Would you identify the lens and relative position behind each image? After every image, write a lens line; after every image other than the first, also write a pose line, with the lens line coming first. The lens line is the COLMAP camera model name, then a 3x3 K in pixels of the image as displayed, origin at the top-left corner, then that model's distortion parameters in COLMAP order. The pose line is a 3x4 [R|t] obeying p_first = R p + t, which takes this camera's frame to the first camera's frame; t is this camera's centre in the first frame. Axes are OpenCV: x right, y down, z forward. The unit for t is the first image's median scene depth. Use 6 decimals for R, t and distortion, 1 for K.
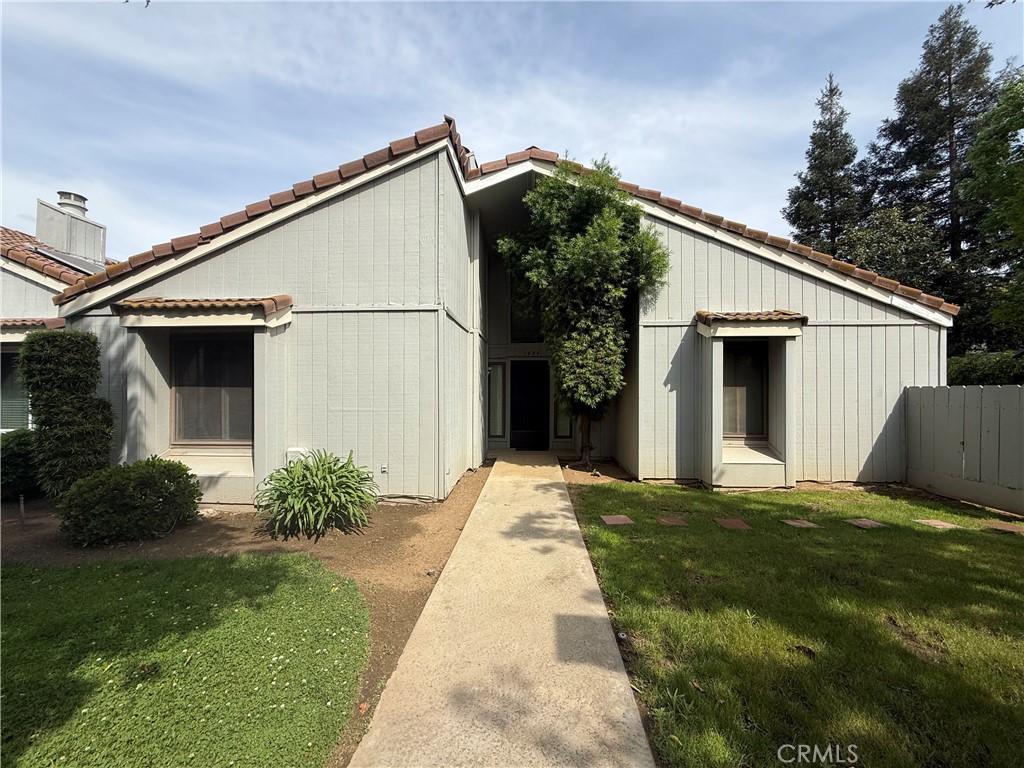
lens RADIAL K [[406.0, 0, 512.2], [0, 406.0, 391.0], [0, 0, 1]] dist [-0.000668, 0.000340]
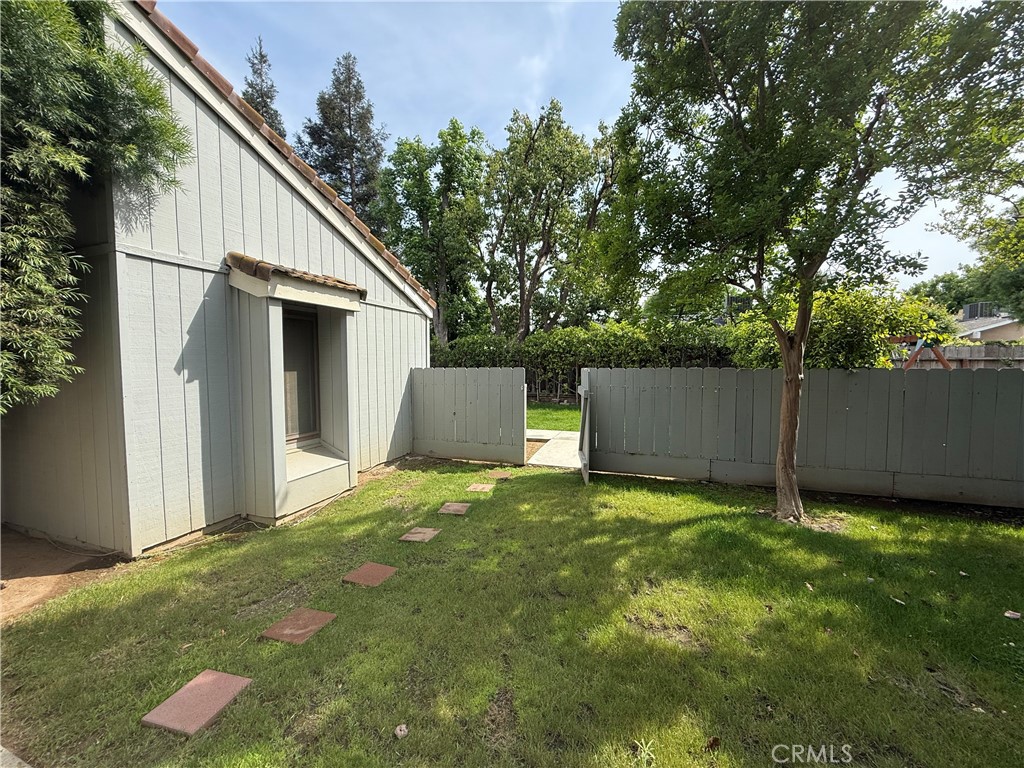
lens RADIAL K [[406.0, 0, 506.1], [0, 406.0, 386.8], [0, 0, 1]] dist [-0.000668, 0.000340]
pose [[0.296173, -0.059571, 0.953275, -0.024176], [0.005409, 0.998142, 0.060695, -0.024676], [-0.955119, -0.012820, 0.295945, 0.406355]]
